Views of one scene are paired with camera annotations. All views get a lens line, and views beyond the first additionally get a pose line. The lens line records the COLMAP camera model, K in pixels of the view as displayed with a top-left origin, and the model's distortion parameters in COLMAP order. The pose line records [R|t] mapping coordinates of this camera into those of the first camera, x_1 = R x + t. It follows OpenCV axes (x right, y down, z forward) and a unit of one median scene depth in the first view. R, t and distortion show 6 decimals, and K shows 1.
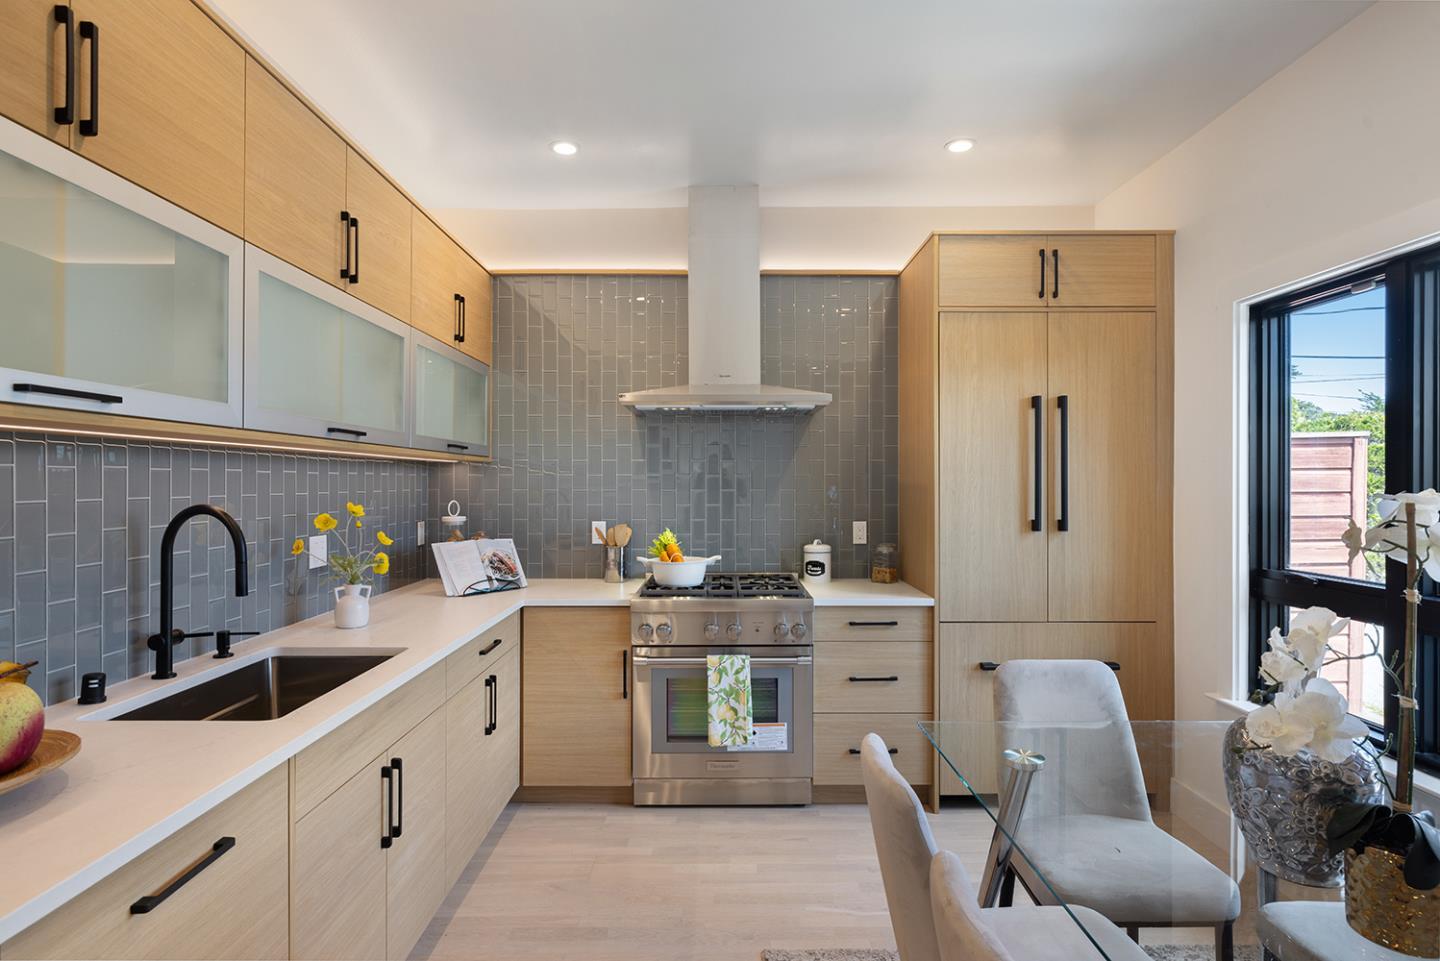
lens RADIAL K [[766.4, 0, 710.9], [0, 766.4, 486.1], [0, 0, 1]] dist [-0.006419, 0.001001]
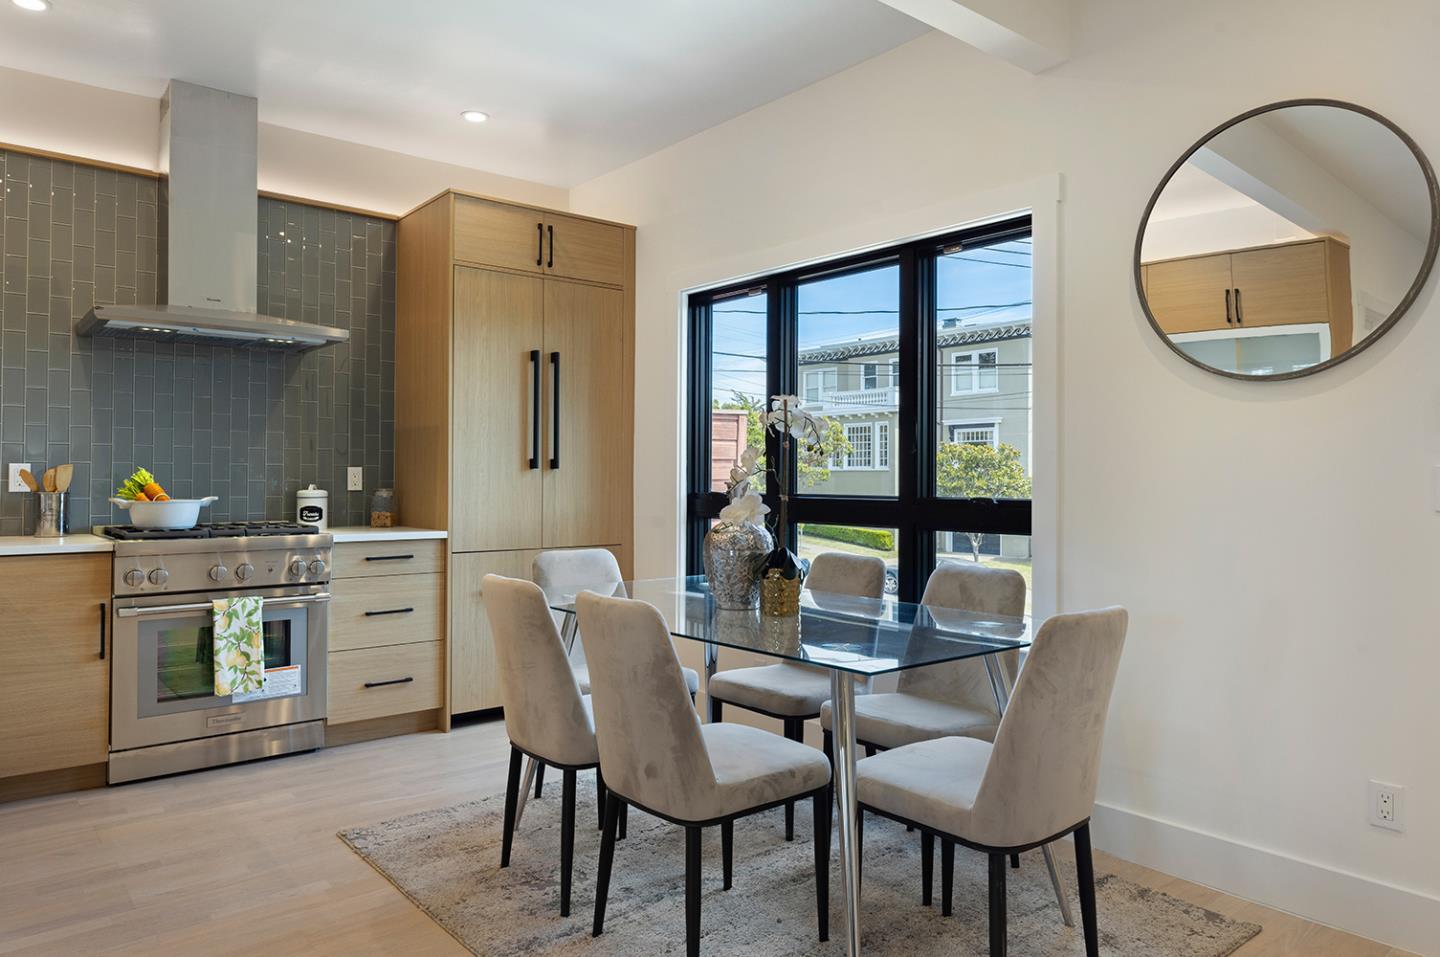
lens RADIAL K [[946.8, 0, 719.5], [0, 946.8, 469.6], [0, 0, 1]] dist [-0.006256, -0.002133]
pose [[0.770481, 0.010816, 0.637371, -0.258025], [-0.003867, 0.999917, -0.012293, 0.075472], [-0.637451, 0.007007, 0.770459, -0.259986]]
